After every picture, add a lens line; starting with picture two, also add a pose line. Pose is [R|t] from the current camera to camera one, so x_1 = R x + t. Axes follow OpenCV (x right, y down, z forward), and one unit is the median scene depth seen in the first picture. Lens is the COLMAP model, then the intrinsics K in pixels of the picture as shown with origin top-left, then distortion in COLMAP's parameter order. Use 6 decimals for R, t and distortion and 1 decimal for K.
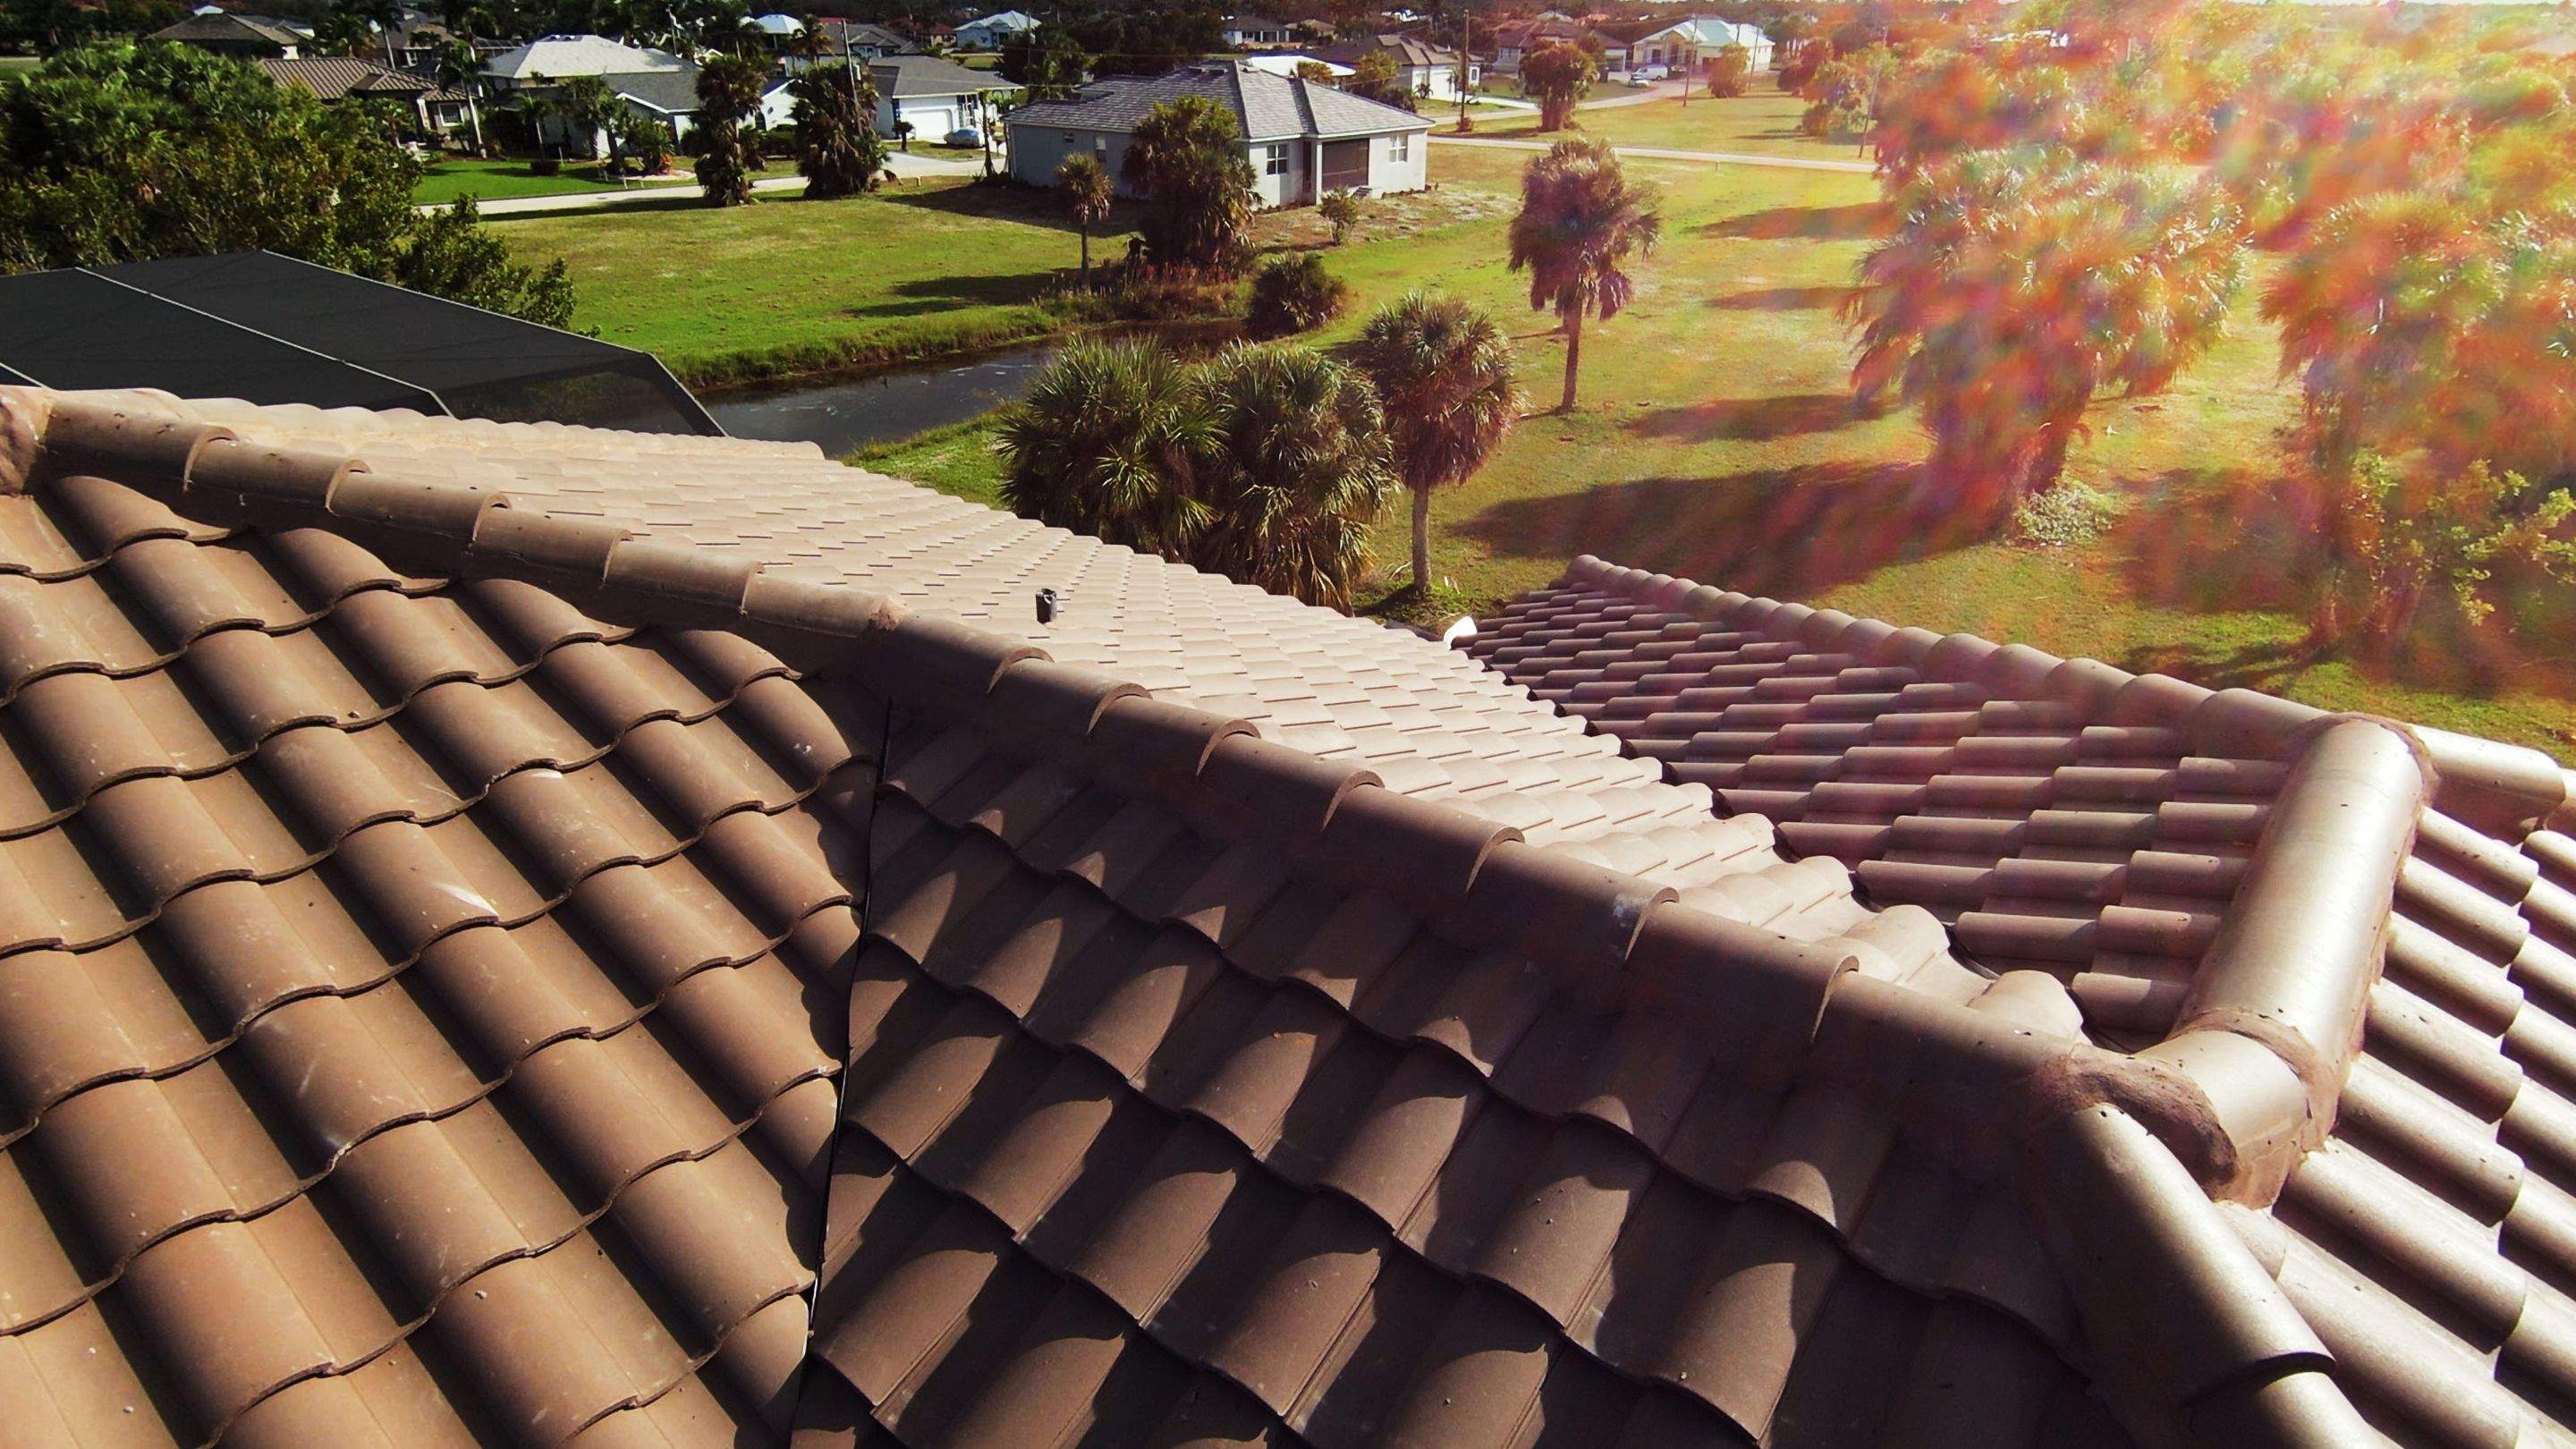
lens RADIAL K [[1468.1, 0, 1300.5], [0, 1468.1, 711.4], [0, 0, 1]] dist [0.007644, -0.002198]
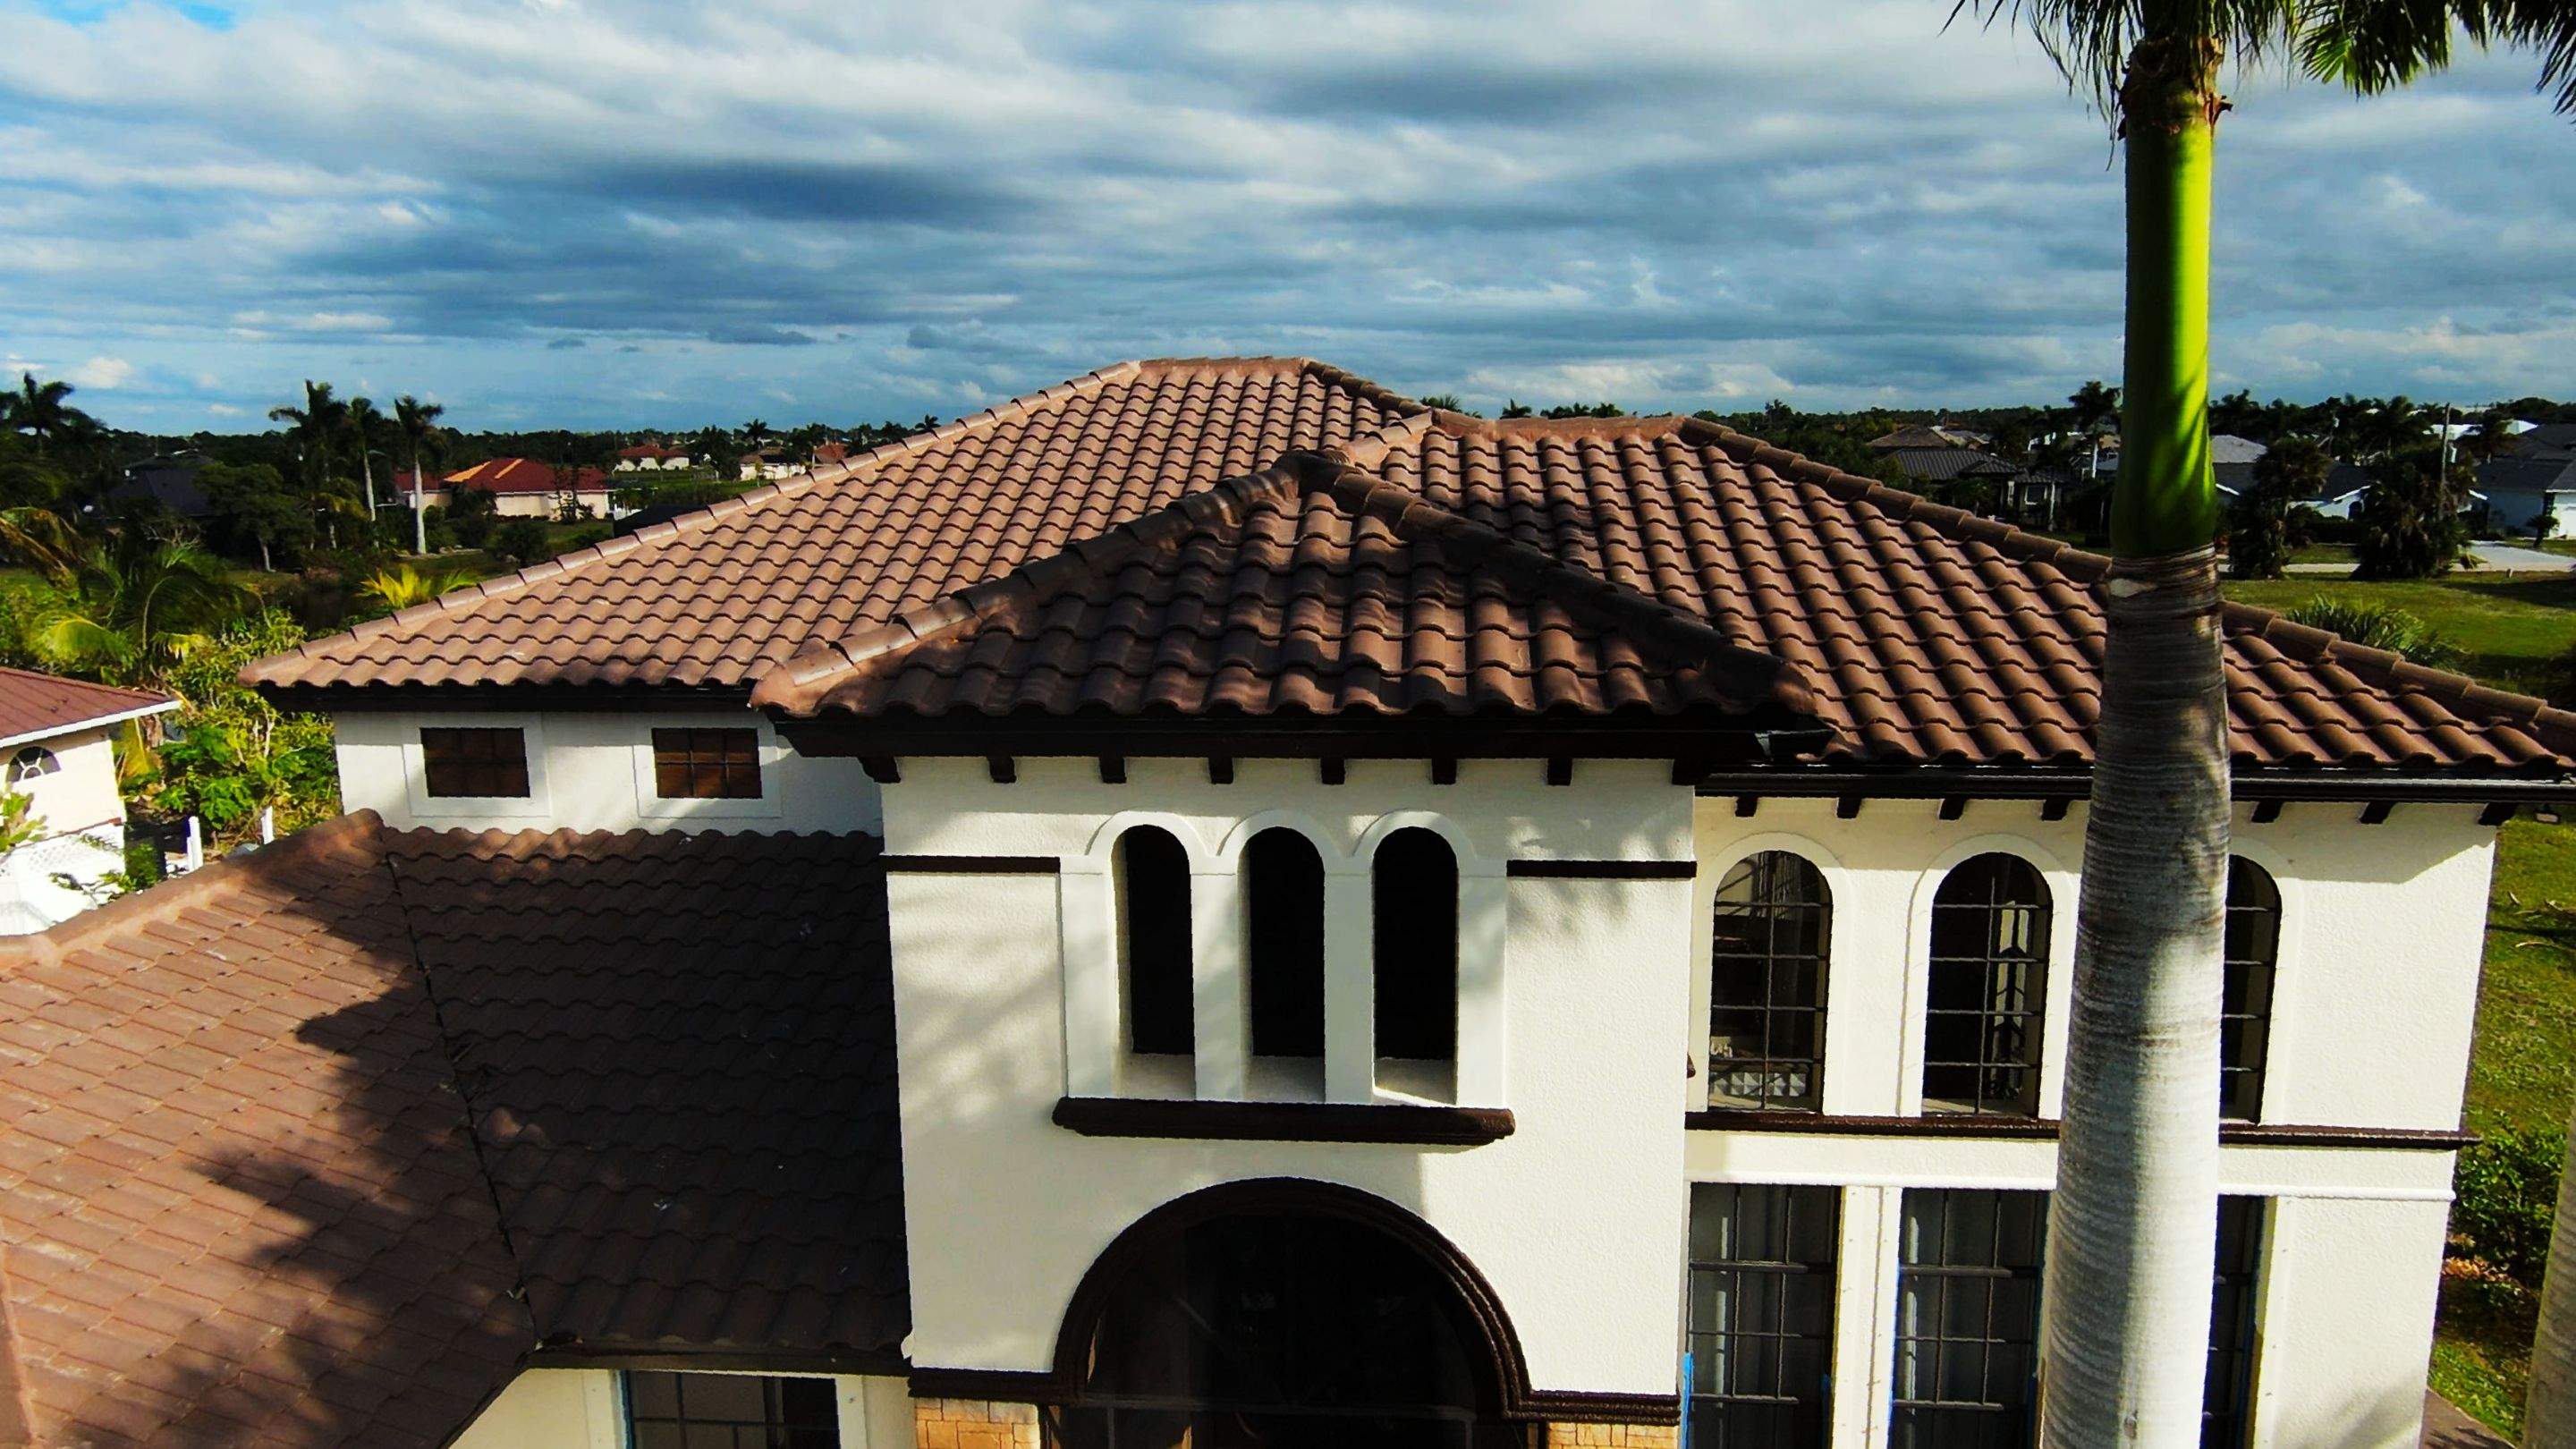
lens RADIAL K [[1545.8, 0, 1287.9], [0, 1545.8, 723.5], [0, 0, 1]] dist [0.006889, 0.003857]
pose [[0.549716, 0.141707, -0.823245, 0.140517], [-0.345530, 0.935820, -0.069640, 0.051849], [0.760540, 0.322738, 0.563399, -0.067453]]
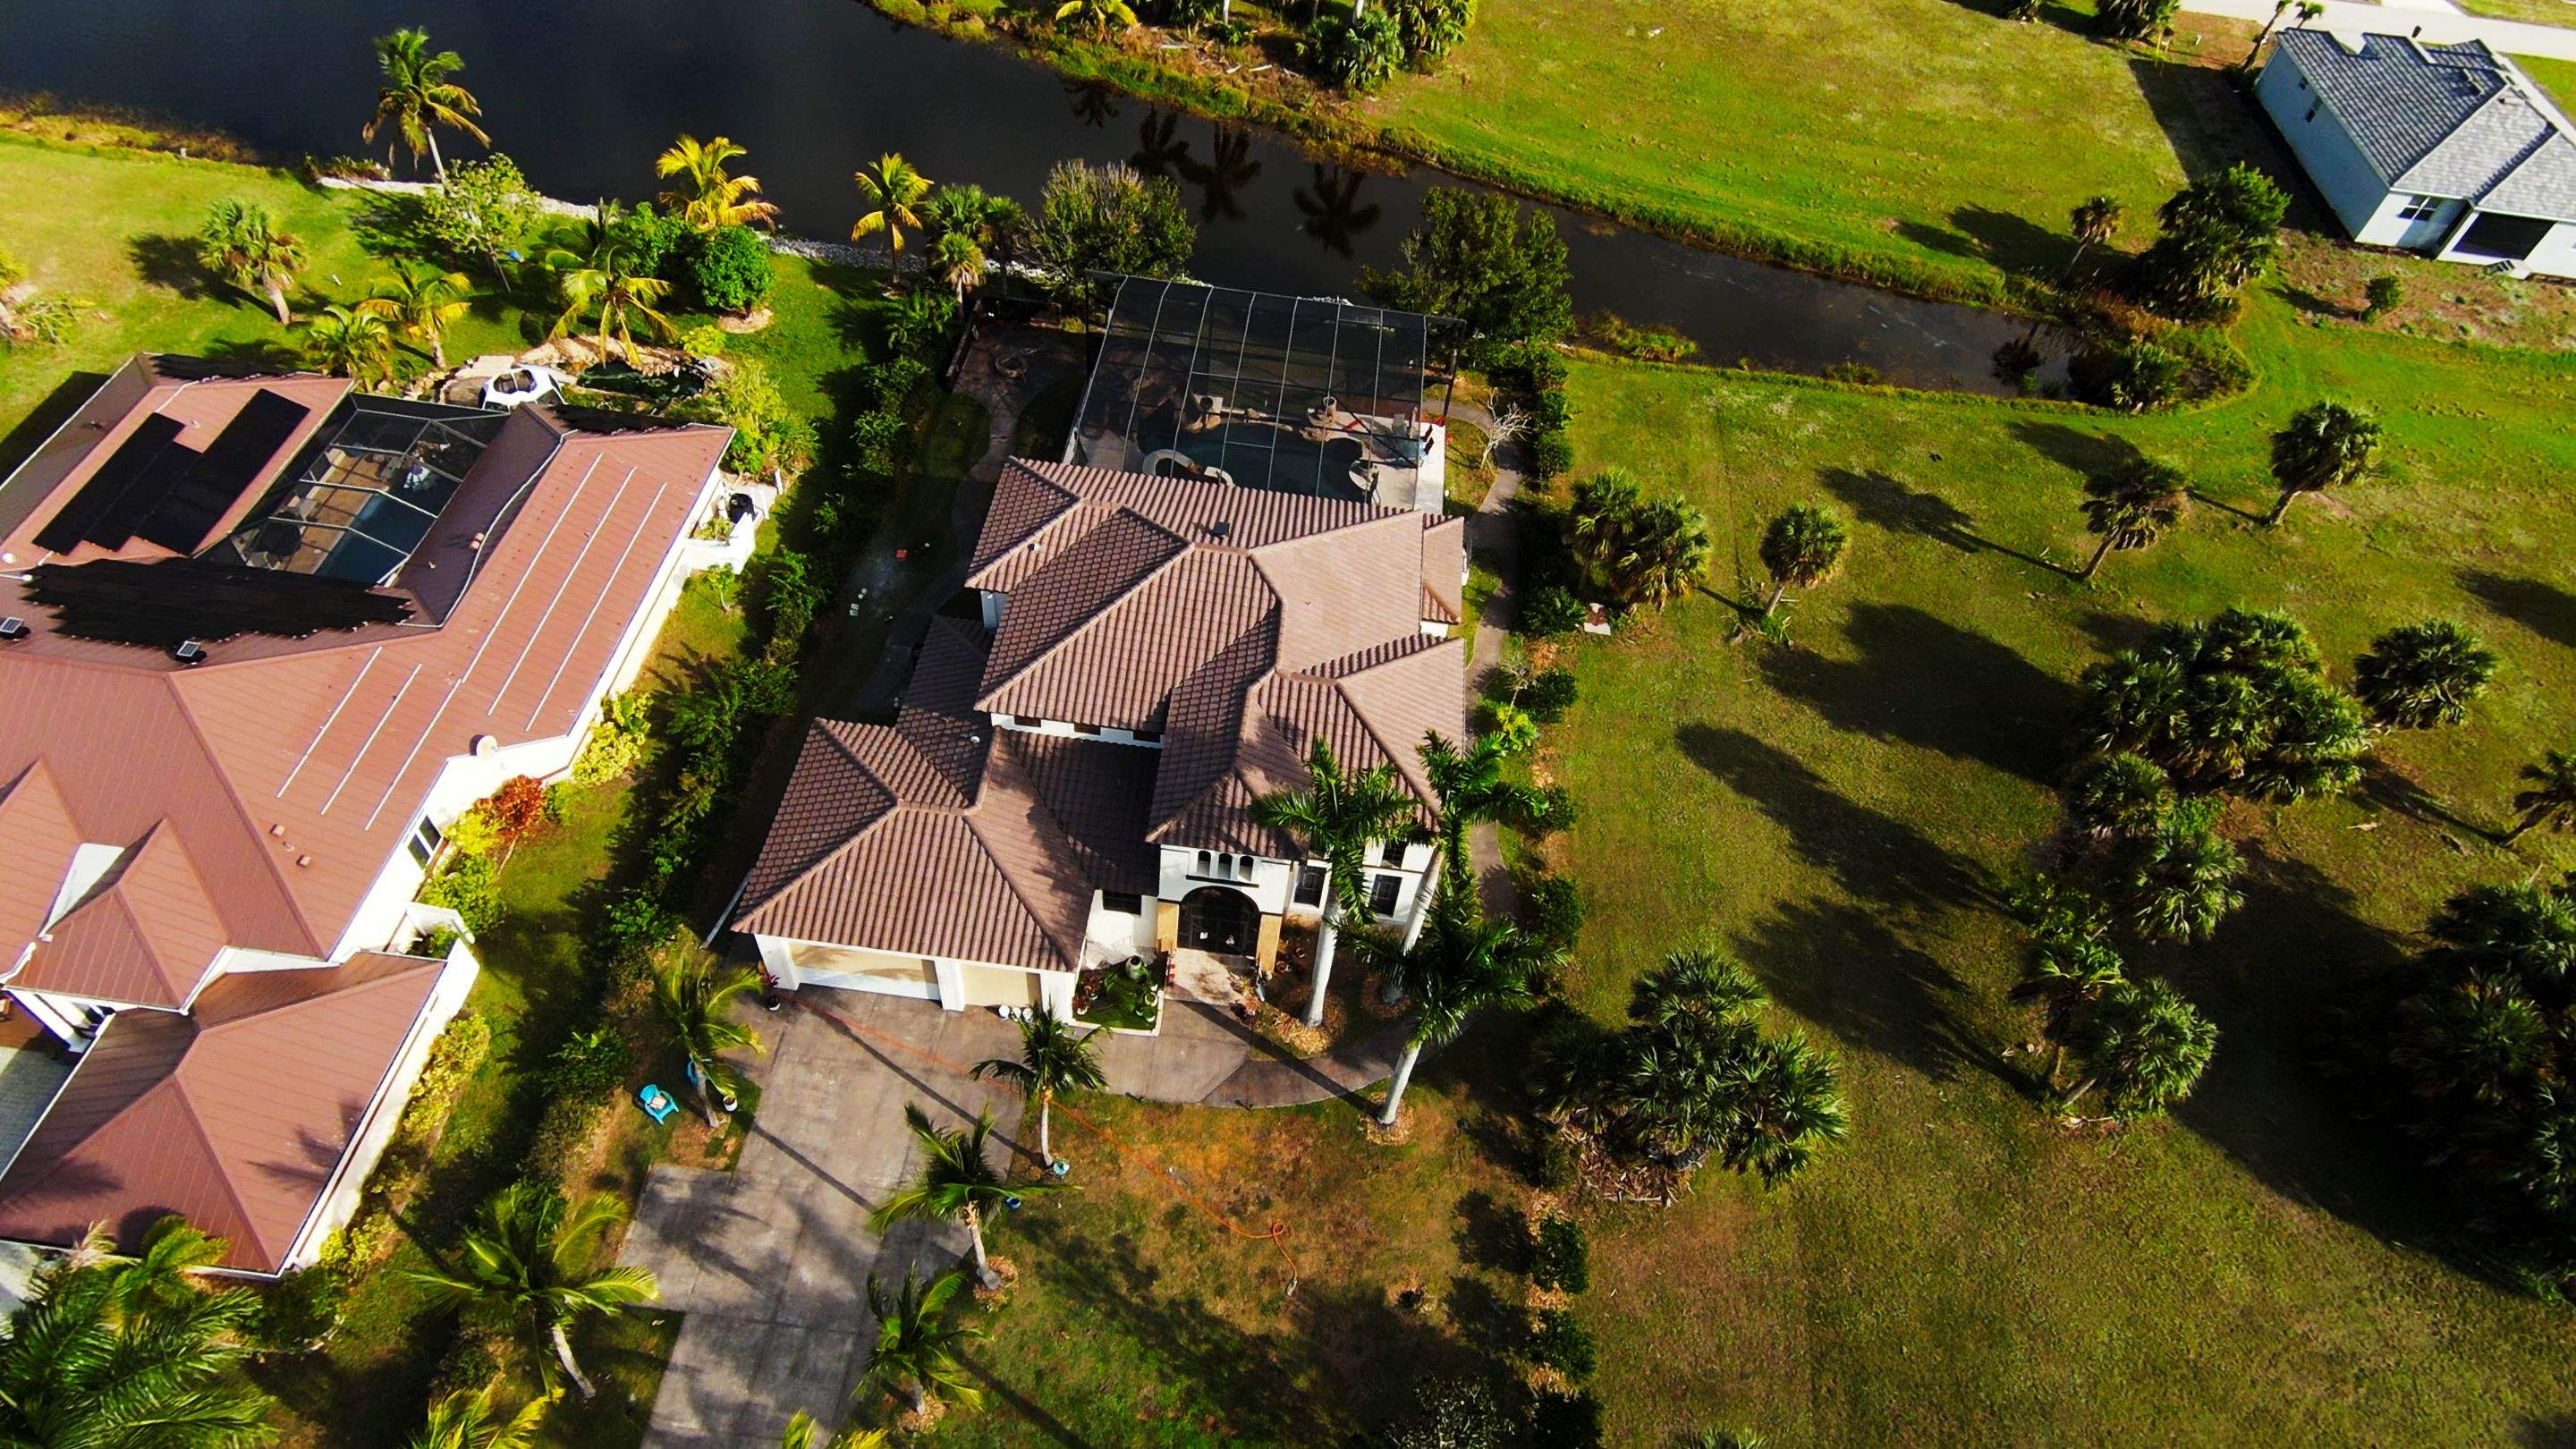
lens RADIAL K [[1434.7, 0, 1293.0], [0, 1434.7, 685.4], [0, 0, 1]] dist [-0.000150, 0.001985]
pose [[0.543567, 0.662970, -0.514787, 0.311584], [-0.440160, 0.747354, 0.497715, -0.270051], [0.714698, -0.043954, 0.698050, -0.364300]]
